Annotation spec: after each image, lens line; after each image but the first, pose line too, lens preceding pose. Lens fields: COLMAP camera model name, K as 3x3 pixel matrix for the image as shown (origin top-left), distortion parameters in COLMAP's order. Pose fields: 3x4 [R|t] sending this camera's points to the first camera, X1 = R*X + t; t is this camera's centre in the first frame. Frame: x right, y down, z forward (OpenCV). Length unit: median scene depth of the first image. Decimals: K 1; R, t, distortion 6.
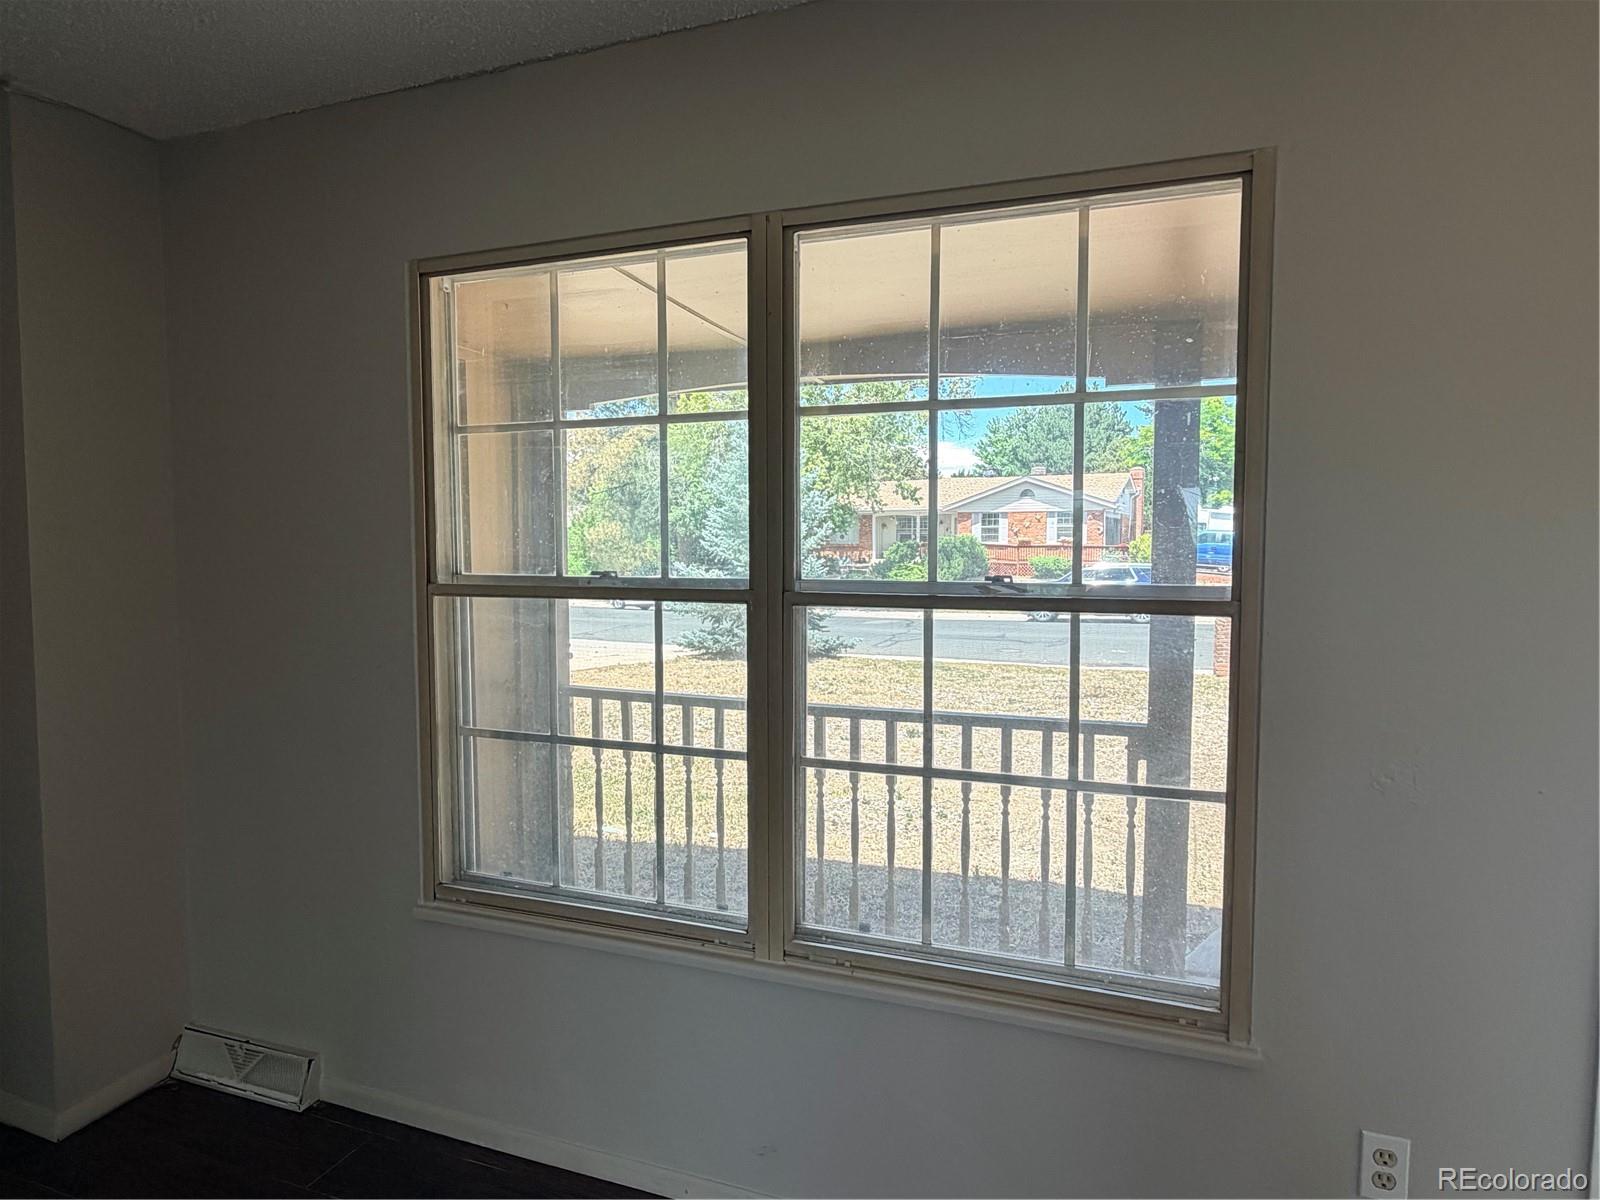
lens RADIAL K [[883.8, 0, 809.0], [0, 883.8, 600.6], [0, 0, 1]] dist [-0.004100, 0.001413]
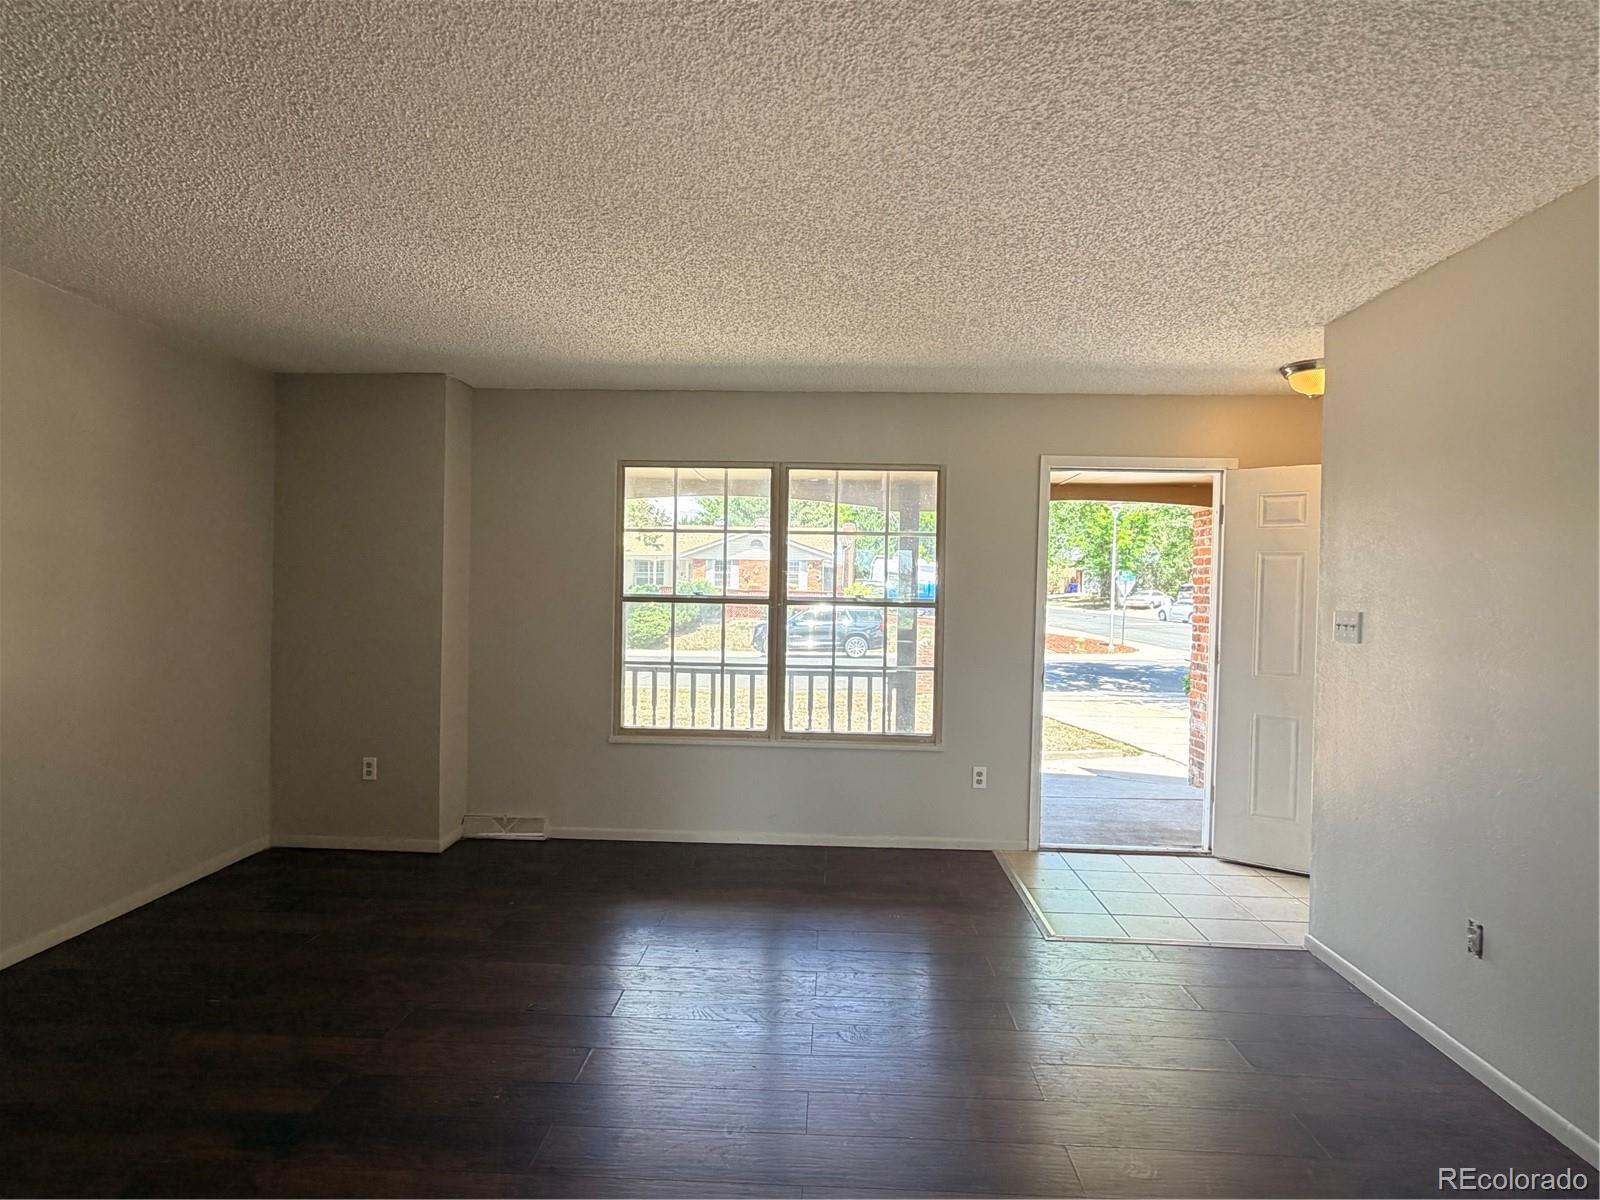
lens RADIAL K [[883.8, 0, 793.5], [0, 883.8, 603.8], [0, 0, 1]] dist [-0.004100, 0.001413]
pose [[0.955727, 0.014452, 0.293899, -0.689486], [-0.000898, 0.998932, -0.046200, 0.108645], [-0.294253, 0.043891, 0.954719, -1.377947]]
